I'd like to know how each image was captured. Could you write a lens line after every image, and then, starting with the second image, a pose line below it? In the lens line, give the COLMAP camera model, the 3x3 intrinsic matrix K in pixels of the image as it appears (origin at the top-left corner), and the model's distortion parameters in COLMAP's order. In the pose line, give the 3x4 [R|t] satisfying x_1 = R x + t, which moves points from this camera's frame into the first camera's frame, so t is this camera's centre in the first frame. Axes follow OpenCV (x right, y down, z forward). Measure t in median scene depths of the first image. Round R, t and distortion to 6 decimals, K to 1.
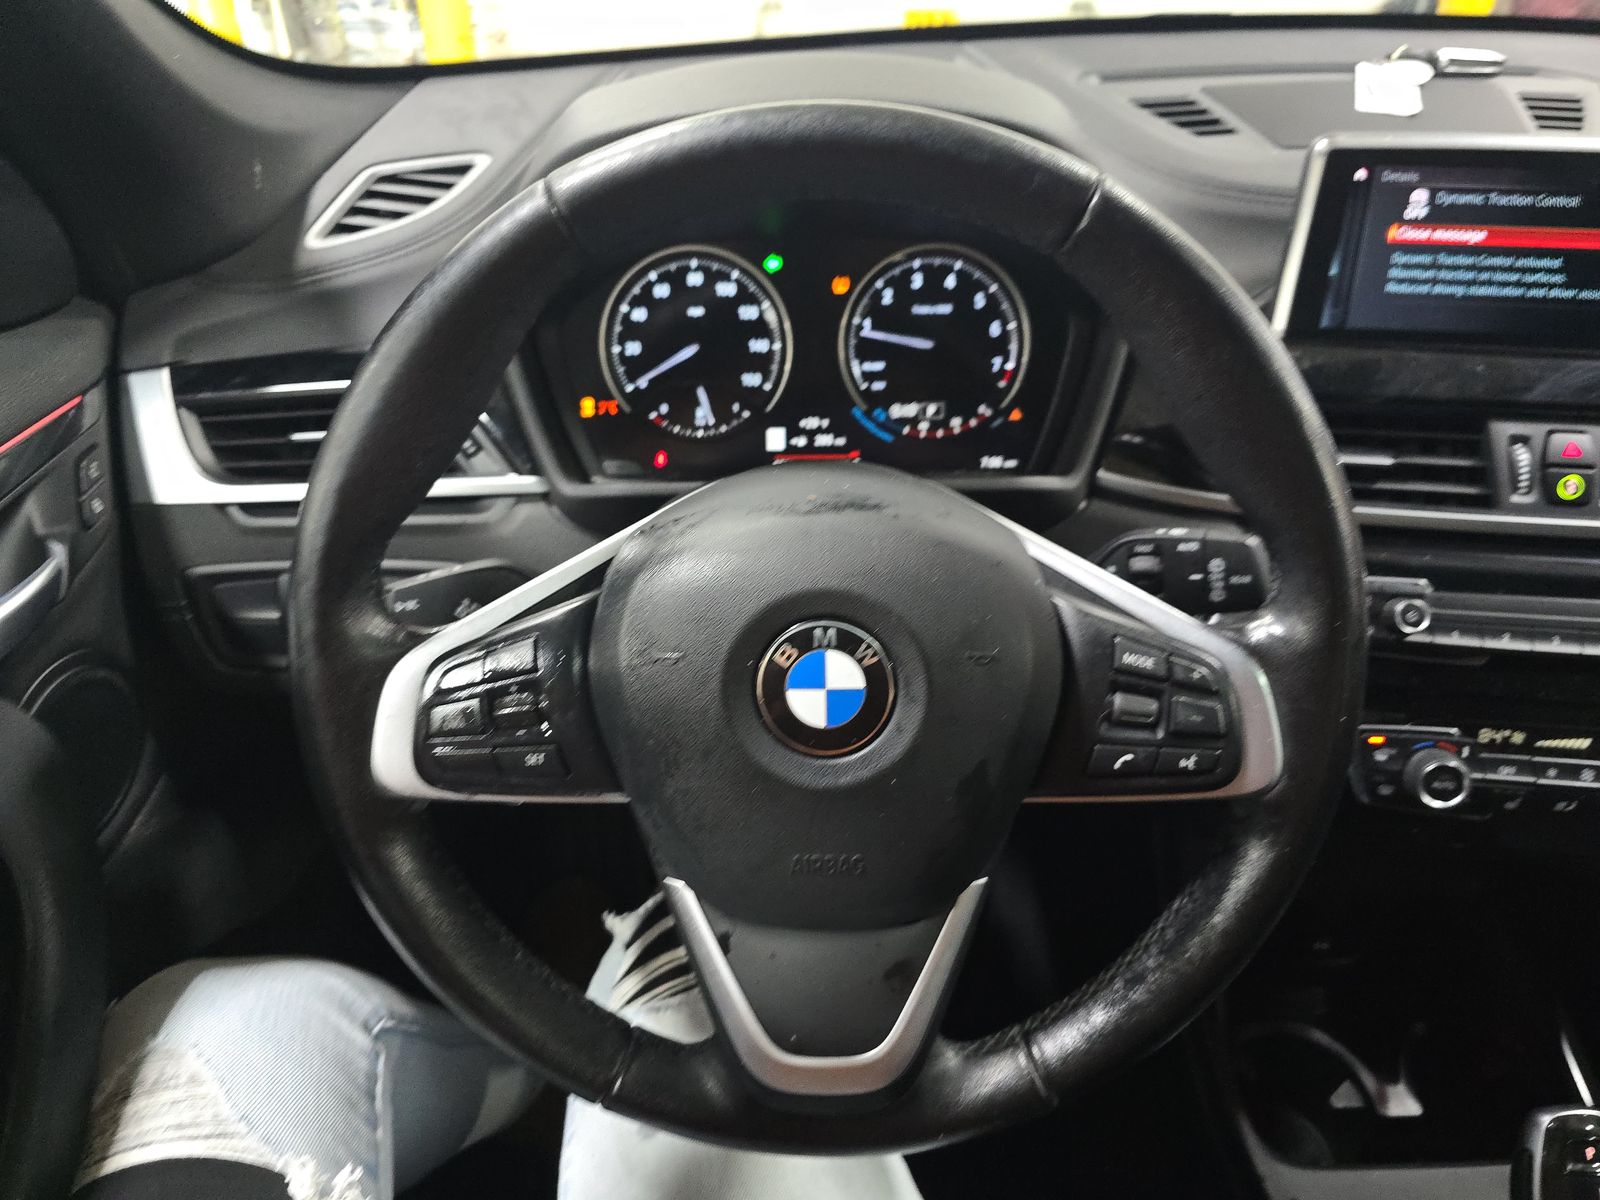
lens RADIAL K [[1072.6, 0, 806.2], [0, 1072.6, 601.0], [0, 0, 1]] dist [0.054799, -0.042195]
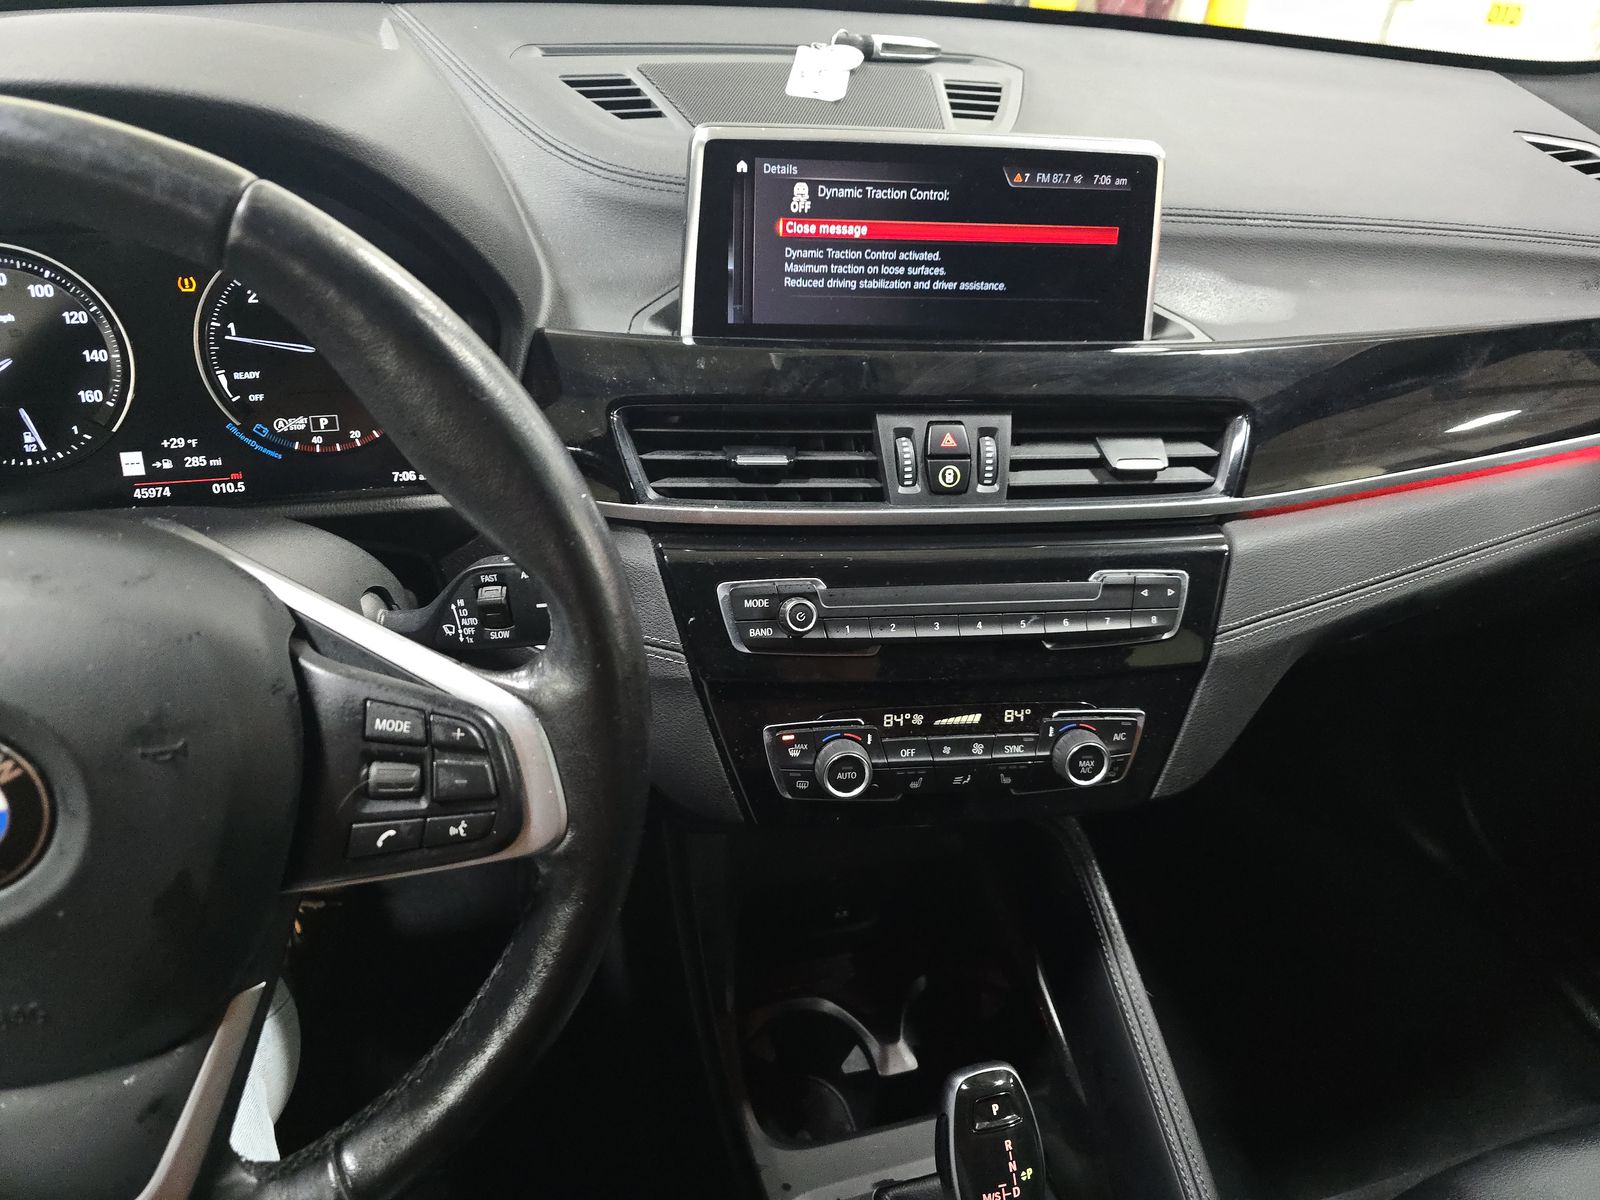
lens RADIAL K [[1072.6, 0, 771.5], [0, 1072.6, 600.5], [0, 0, 1]] dist [0.054799, -0.042195]
pose [[0.969690, -0.087253, 0.228228, 0.265581], [0.079217, 0.995879, 0.044154, -0.040485], [-0.231140, -0.024736, 0.972606, 0.031649]]
